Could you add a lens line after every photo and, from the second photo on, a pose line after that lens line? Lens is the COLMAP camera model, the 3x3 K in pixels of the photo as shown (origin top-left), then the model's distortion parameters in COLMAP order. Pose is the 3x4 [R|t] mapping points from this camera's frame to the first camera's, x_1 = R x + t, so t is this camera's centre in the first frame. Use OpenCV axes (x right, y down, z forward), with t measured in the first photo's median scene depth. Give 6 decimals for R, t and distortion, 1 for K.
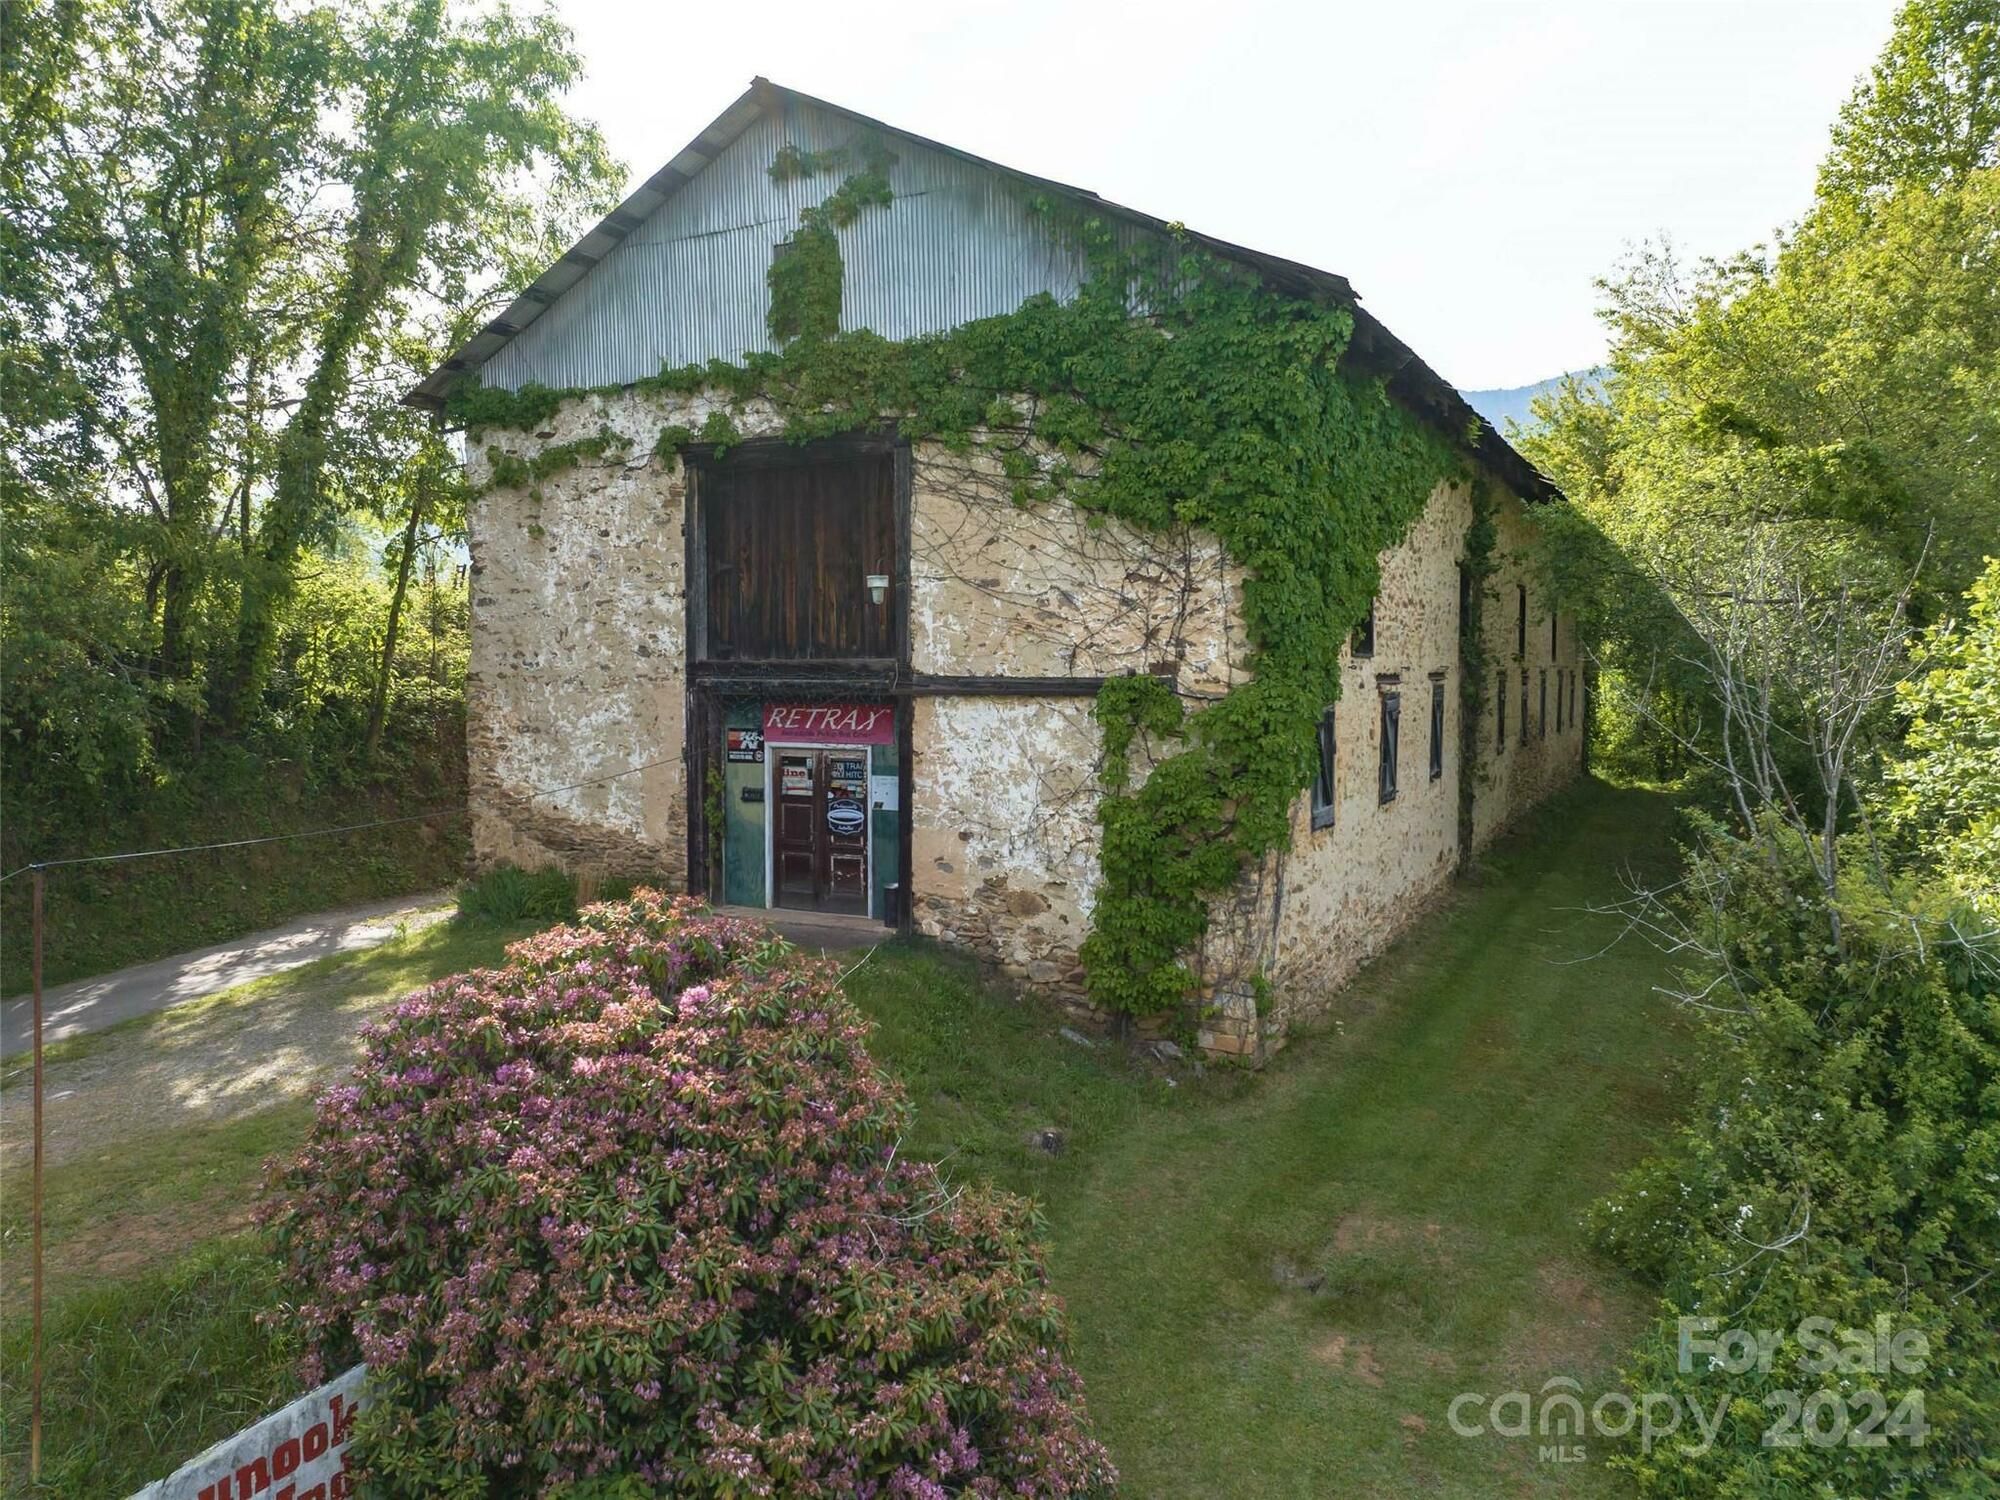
lens RADIAL K [[1416.7, 0, 1000.0], [0, 1416.7, 750.0], [0, 0, 1]] dist [-0.027394, -0.009327]
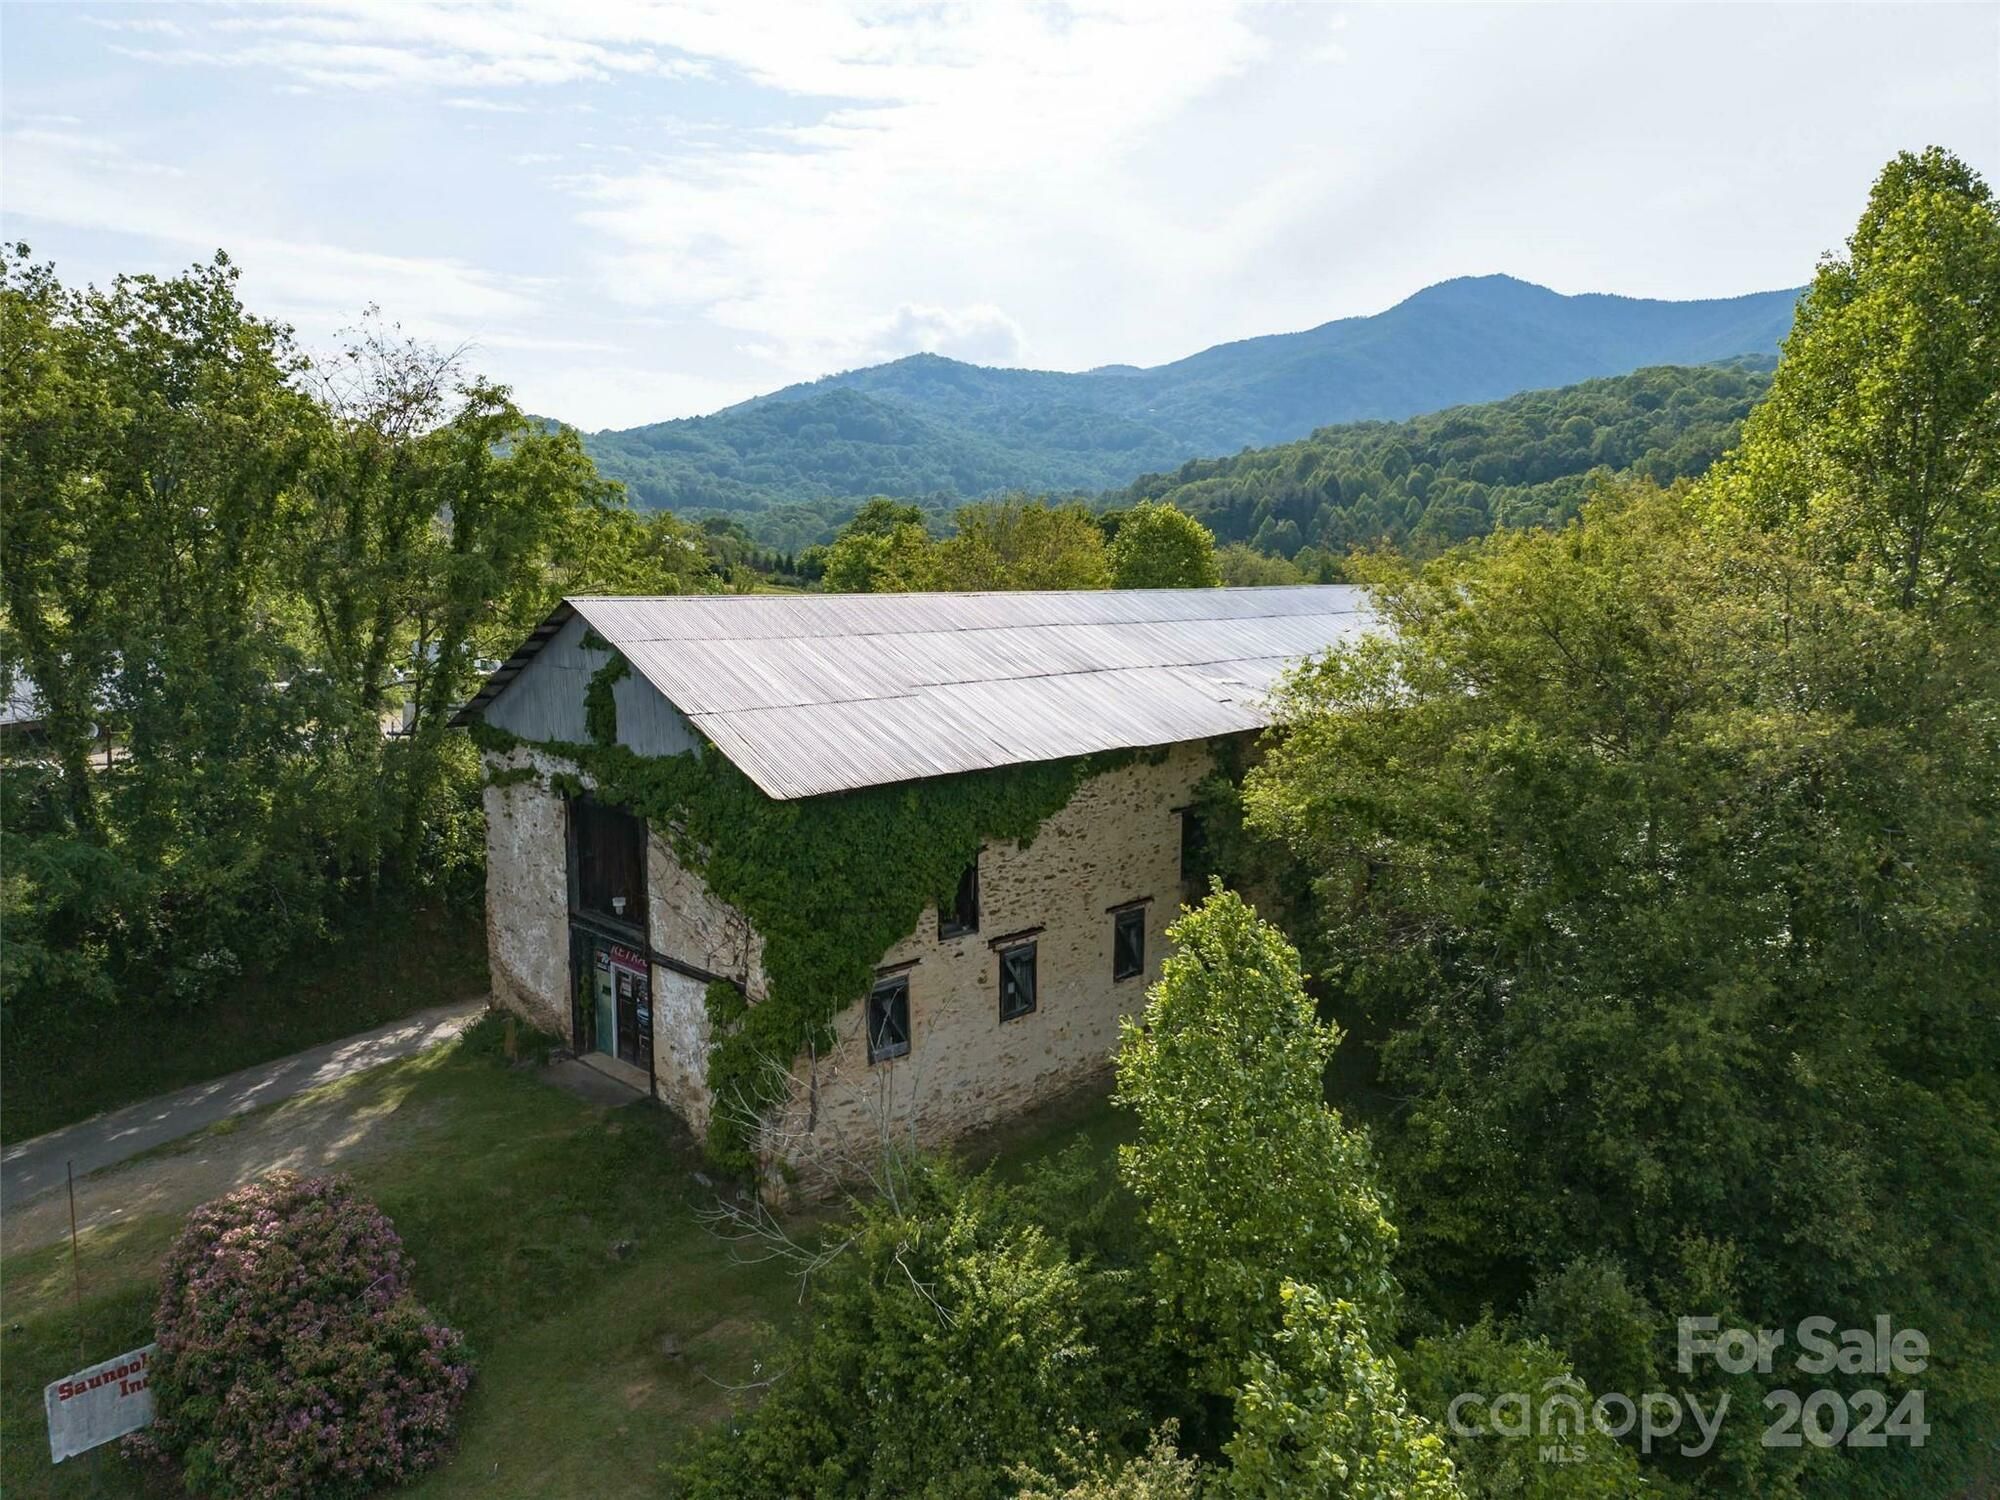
lens RADIAL K [[1414.1, 0, 983.5], [0, 1414.1, 749.7], [0, 0, 1]] dist [-0.066995, 0.044919]
pose [[0.953797, 0.037255, -0.298133, 0.784566], [-0.016853, 0.997354, 0.070715, -0.403478], [0.299978, -0.062423, 0.951901, -0.454029]]
